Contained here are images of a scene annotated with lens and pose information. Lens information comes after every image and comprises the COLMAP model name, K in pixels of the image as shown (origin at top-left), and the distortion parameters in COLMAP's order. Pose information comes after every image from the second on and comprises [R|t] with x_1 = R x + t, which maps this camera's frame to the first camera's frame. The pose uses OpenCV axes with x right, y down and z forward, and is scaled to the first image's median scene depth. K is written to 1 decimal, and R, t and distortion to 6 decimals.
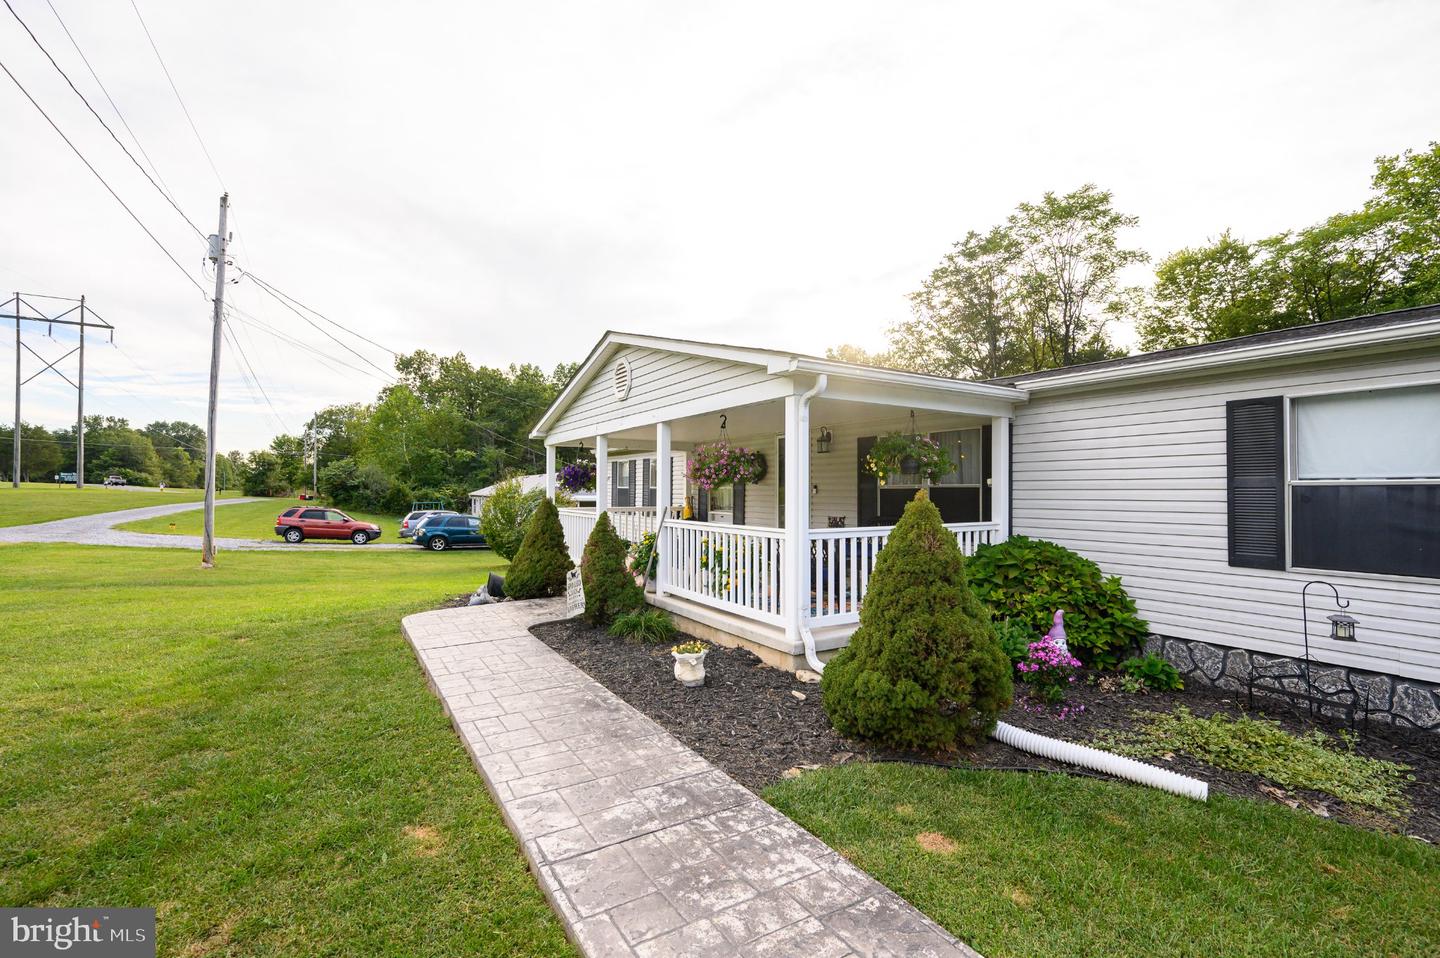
lens RADIAL K [[632.9, 0, 714.6], [0, 632.9, 487.8], [0, 0, 1]] dist [-0.000164, -0.000081]
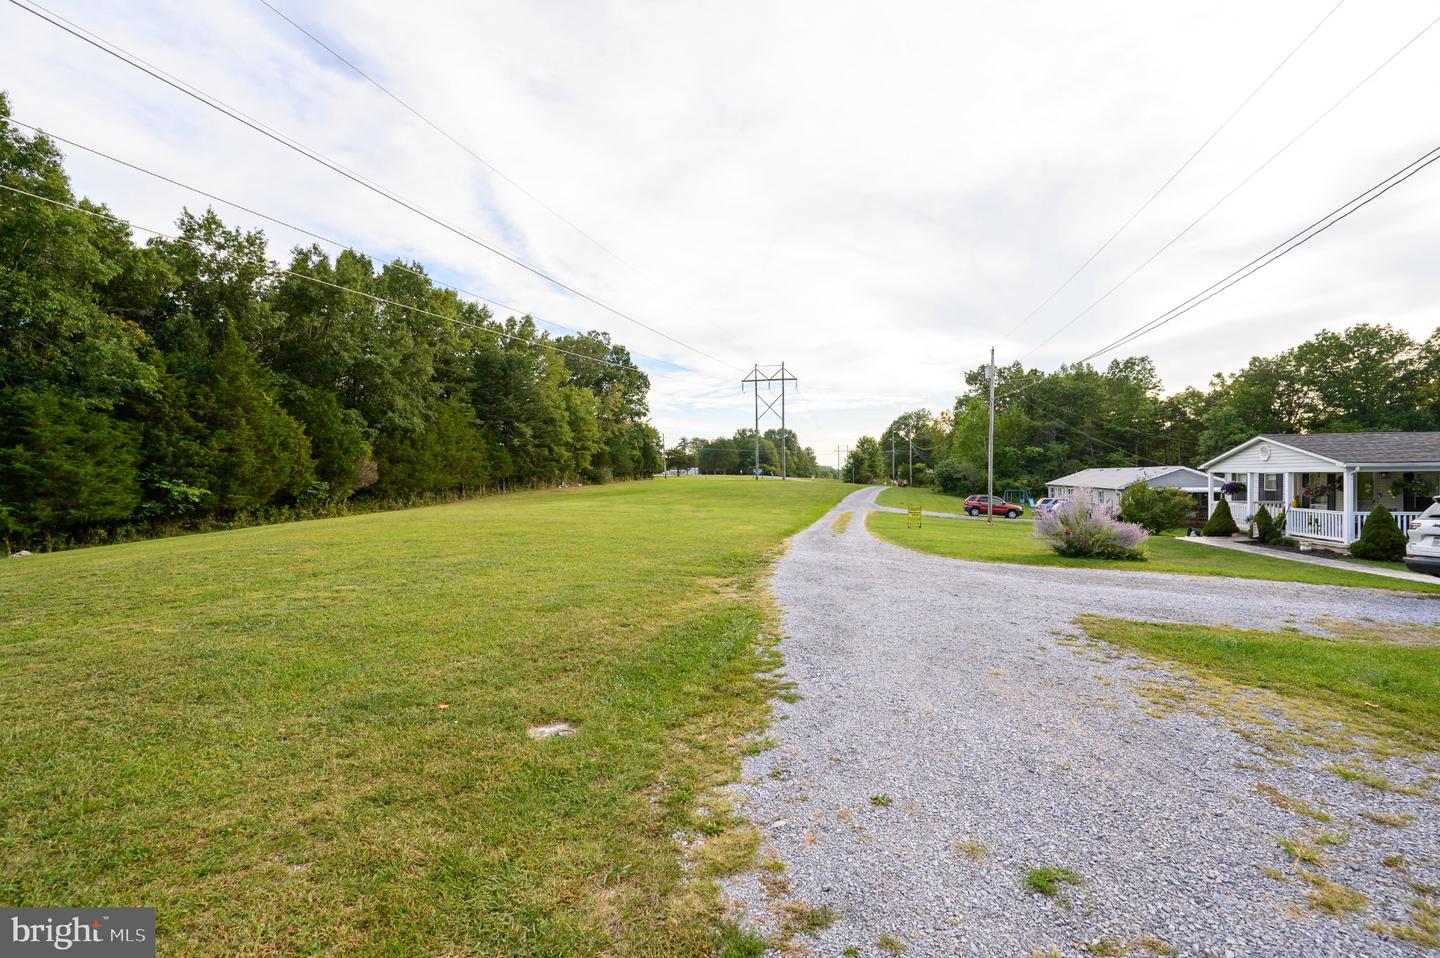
lens RADIAL K [[632.9, 0, 719.9], [0, 632.9, 476.4], [0, 0, 1]] dist [-0.000164, -0.000081]
pose [[0.728519, -0.007447, -0.684985, 0.000820], [0.012823, 0.999914, 0.002767, -0.053377], [0.684906, -0.010799, 0.728552, -1.149598]]
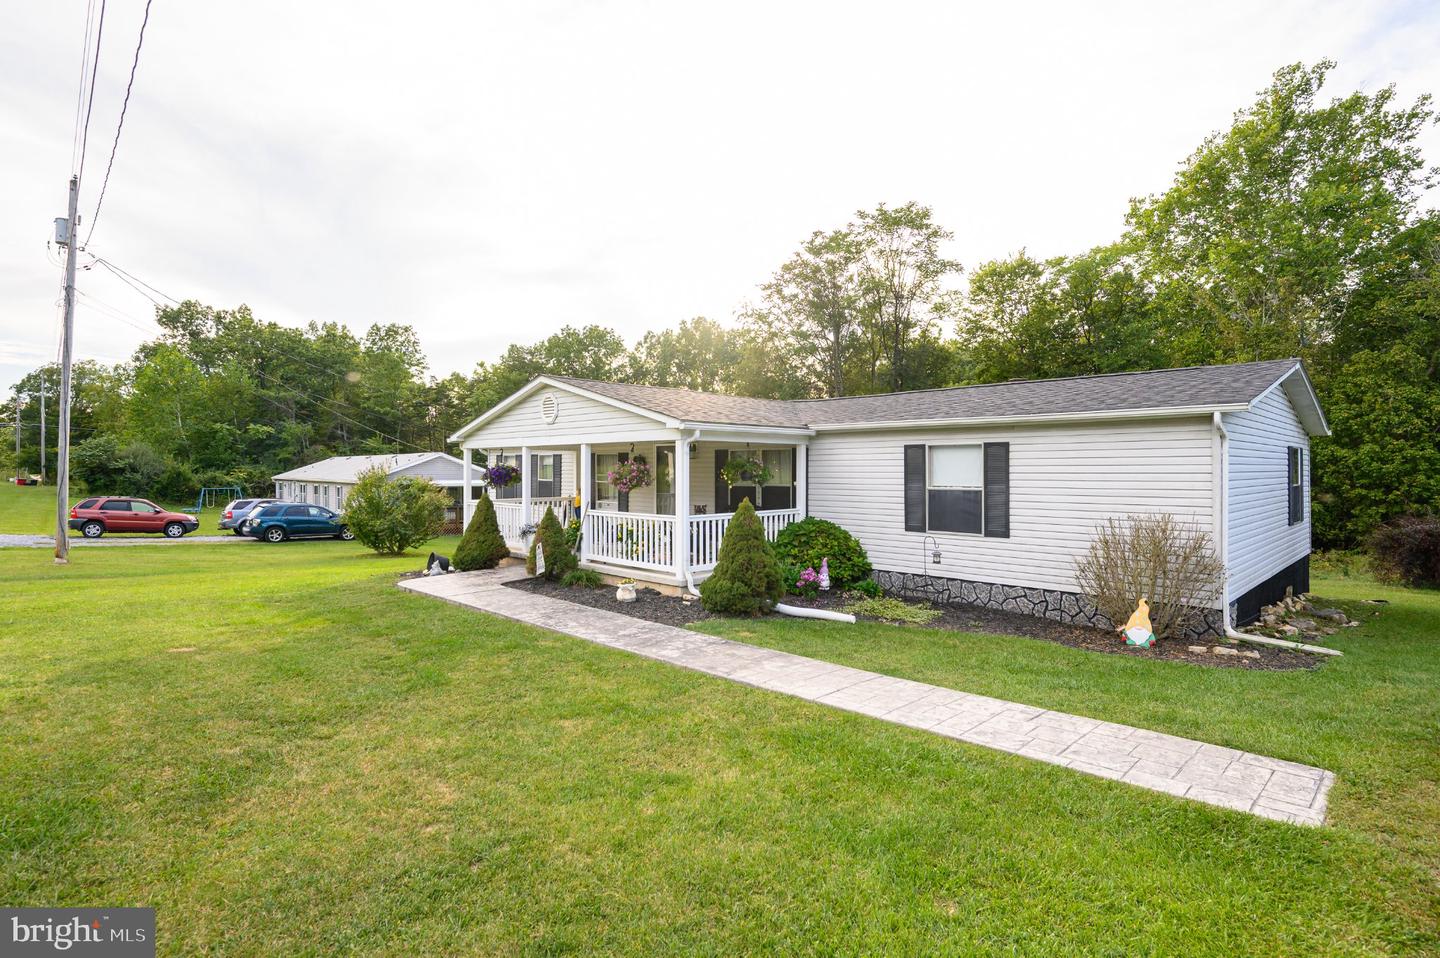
lens RADIAL K [[718.5, 0, 719.8], [0, 718.5, 468.1], [0, 0, 1]] dist [0.000361, 0.000046]
pose [[0.972814, -0.002431, 0.231575, -0.071414], [0.001288, 0.999986, 0.005088, -0.023755], [-0.231585, -0.004651, 0.972804, -0.297927]]
